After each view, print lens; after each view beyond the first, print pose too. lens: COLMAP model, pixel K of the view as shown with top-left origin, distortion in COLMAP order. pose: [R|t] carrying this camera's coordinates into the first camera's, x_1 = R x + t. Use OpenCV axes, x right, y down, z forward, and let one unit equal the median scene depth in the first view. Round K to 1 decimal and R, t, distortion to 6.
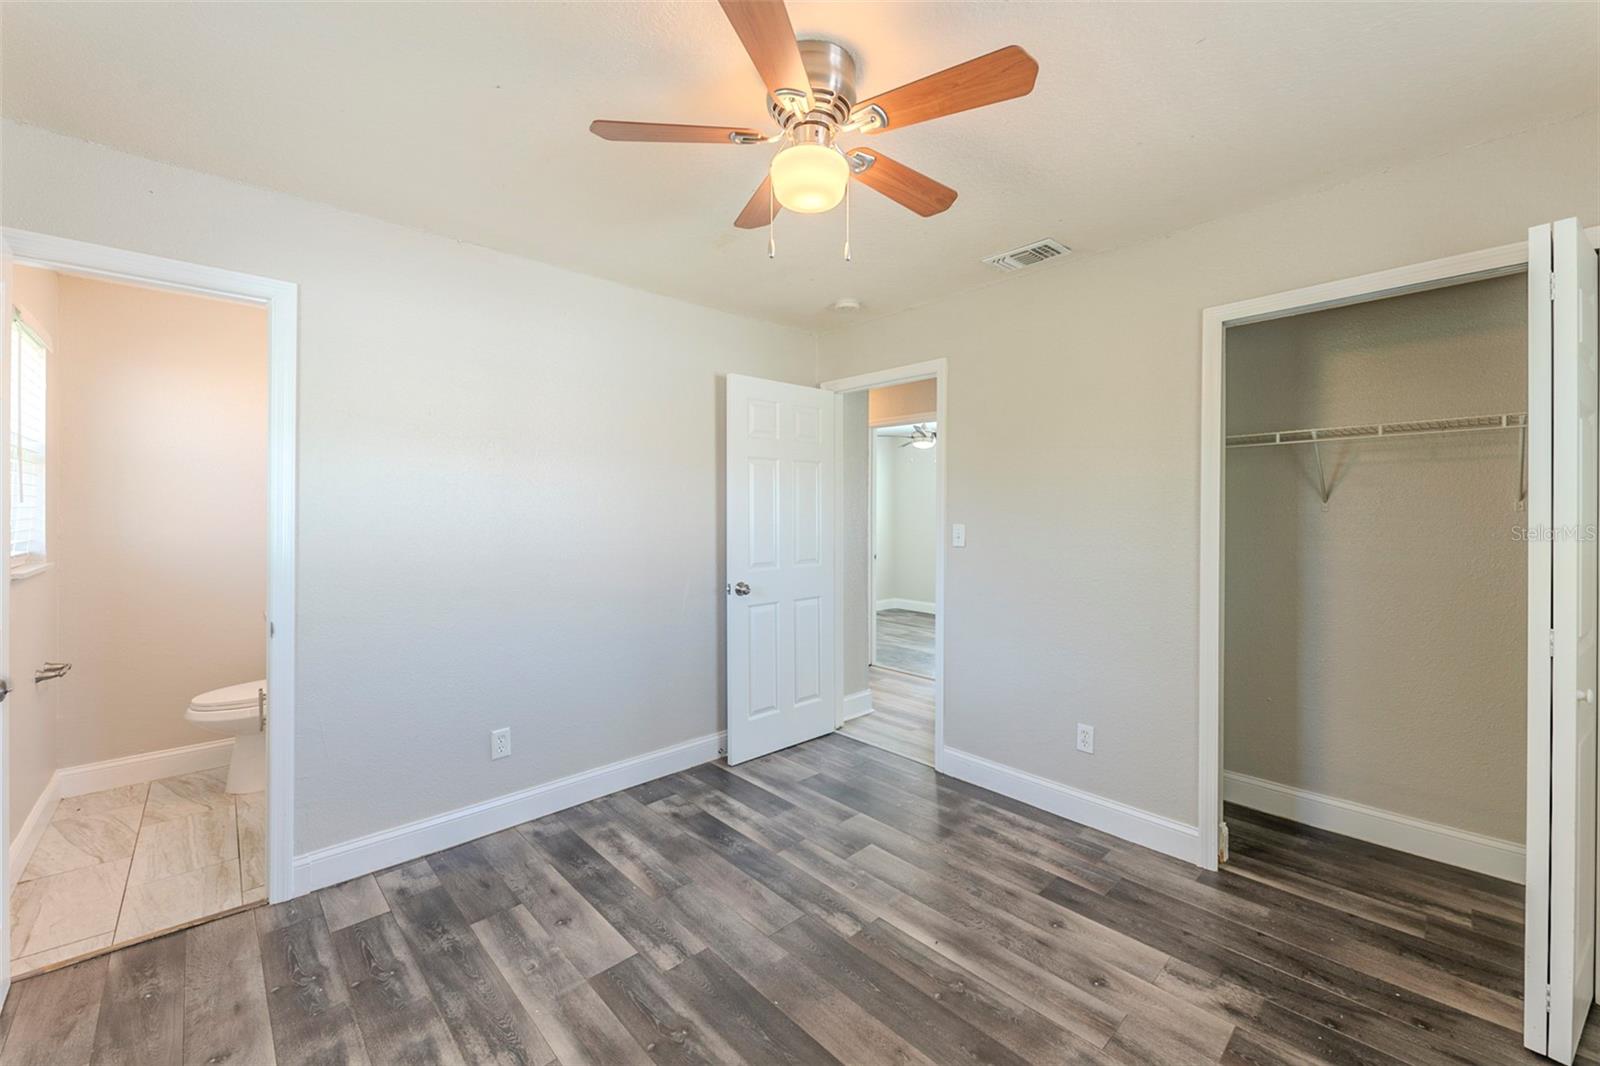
lens RADIAL K [[628.2, 0, 798.1], [0, 628.2, 513.9], [0, 0, 1]] dist [0.012998, -0.006397]
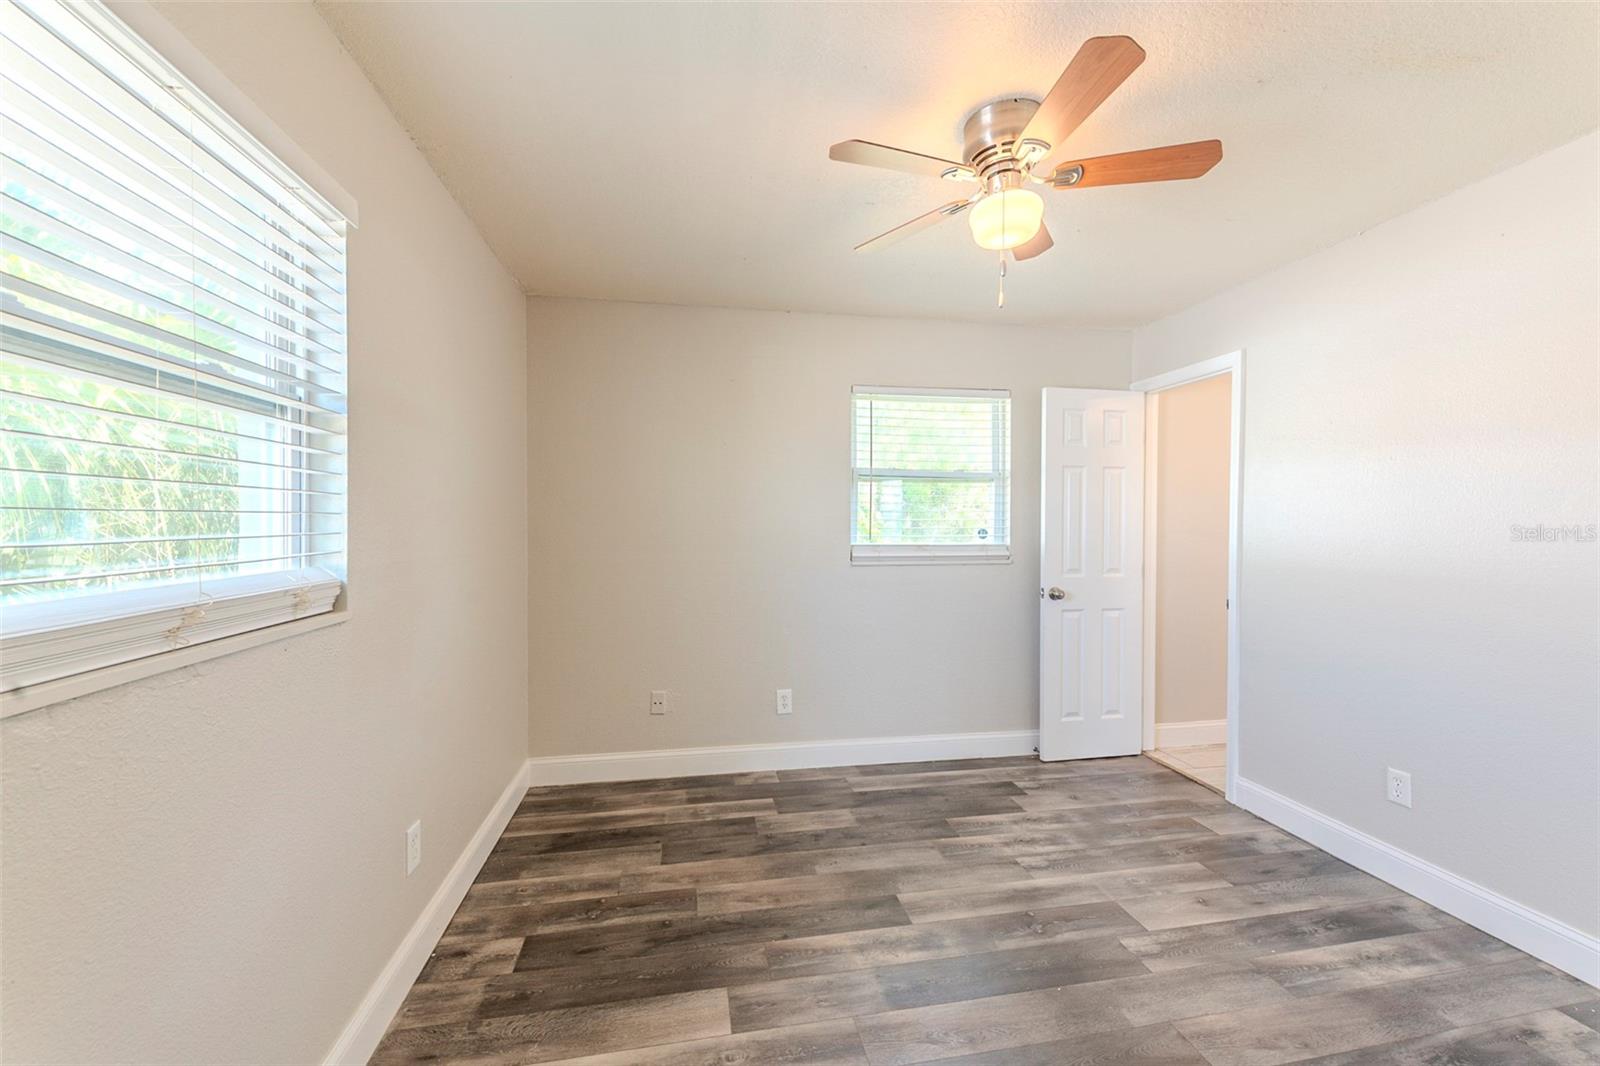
lens RADIAL K [[627.0, 0, 796.0], [0, 627.0, 523.2], [0, 0, 1]] dist [0.015253, -0.006652]
pose [[-0.543888, 0.001295, -0.839157, 0.863133], [0.001509, 0.999999, 0.000564, 0.004413], [0.839157, -0.000960, -0.543889, 0.967797]]
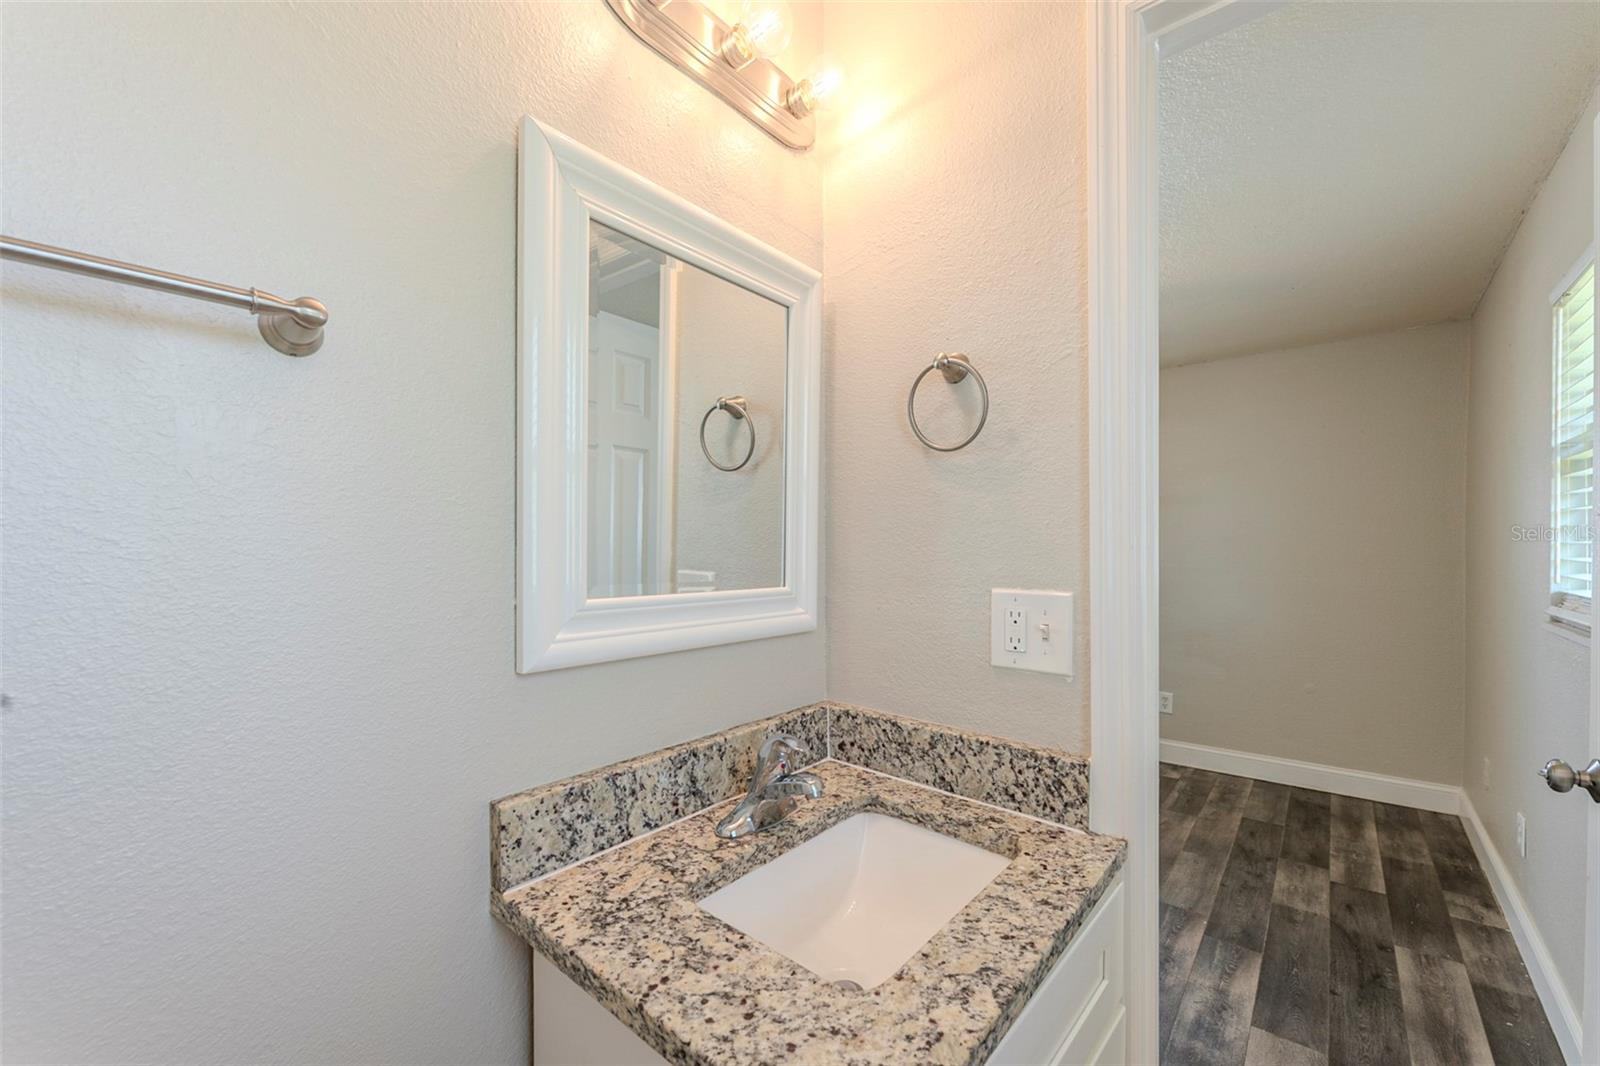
lens RADIAL K [[636.2, 0, 801.0], [0, 636.2, 558.9], [0, 0, 1]] dist [0.012716, -0.006703]
pose [[-0.121069, -0.014094, 0.992544, -1.274874], [0.000105, 0.999899, 0.014211, 0.004497], [-0.992644, 0.001825, -0.121055, 1.330935]]
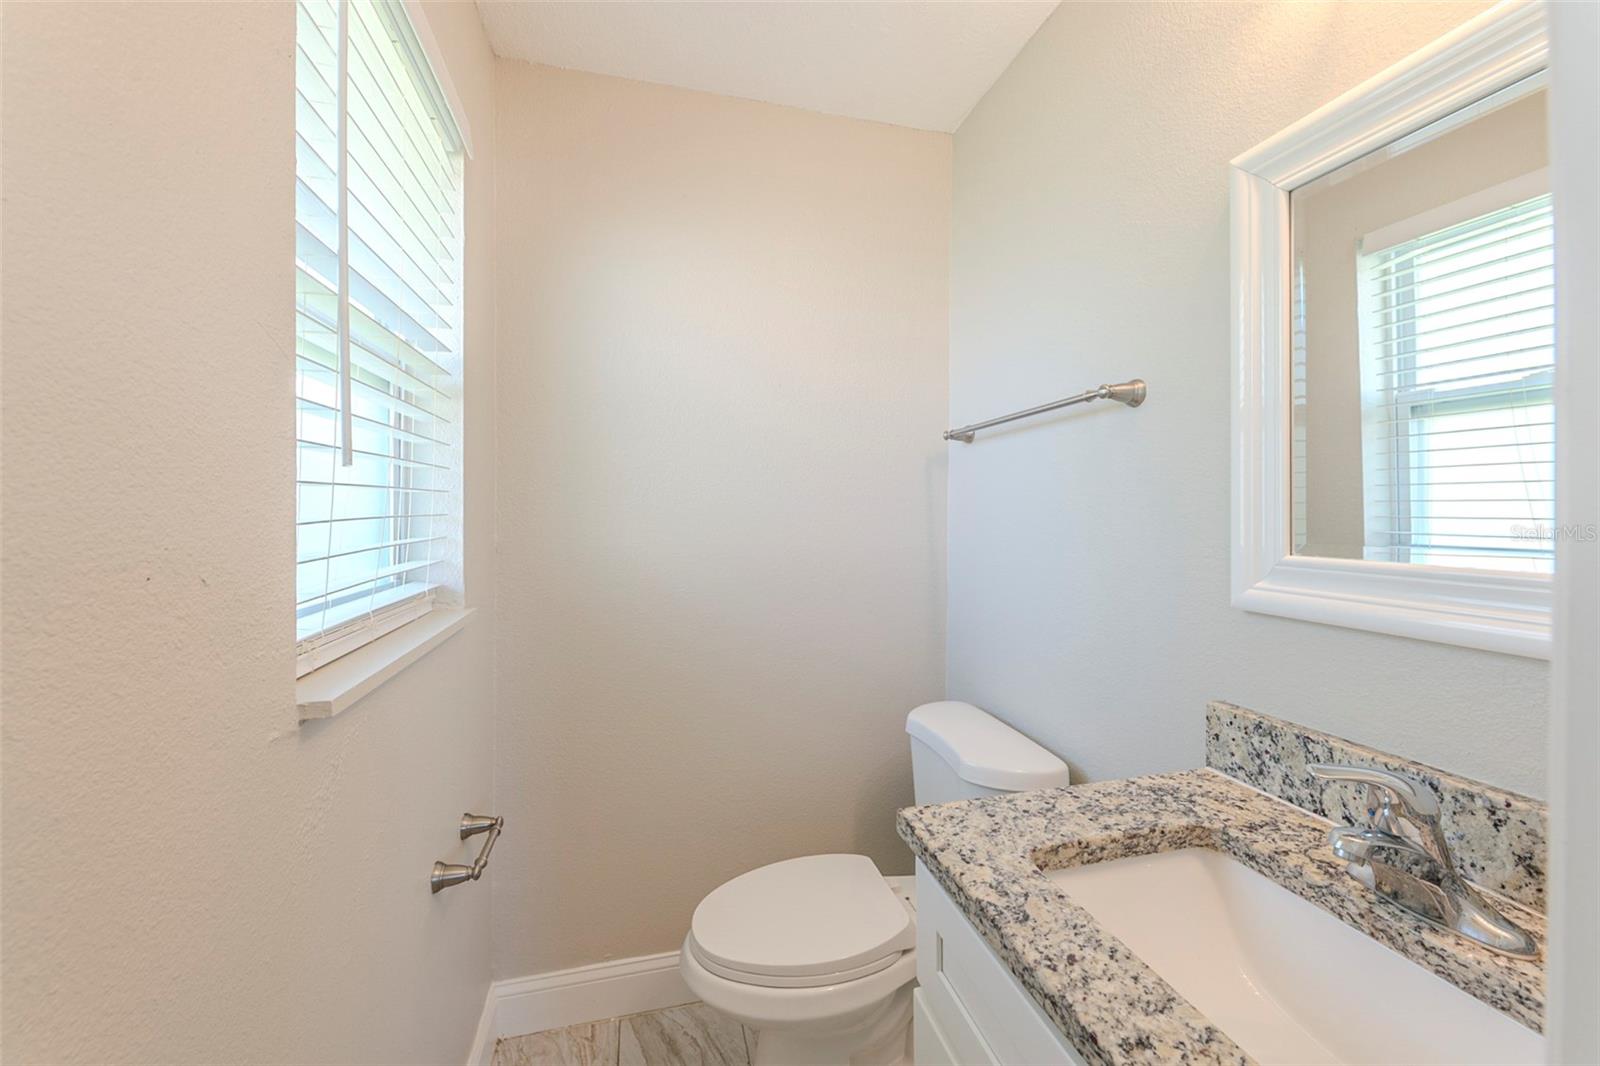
lens RADIAL K [[631.7, 0, 798.6], [0, 631.7, 509.9], [0, 0, 1]] dist [0.013803, -0.006299]
pose [[0.878702, -0.001974, -0.477367, -0.939693], [-0.000080, 0.999991, -0.004282, 0.007558], [0.477371, 0.003800, 0.878694, 0.887761]]
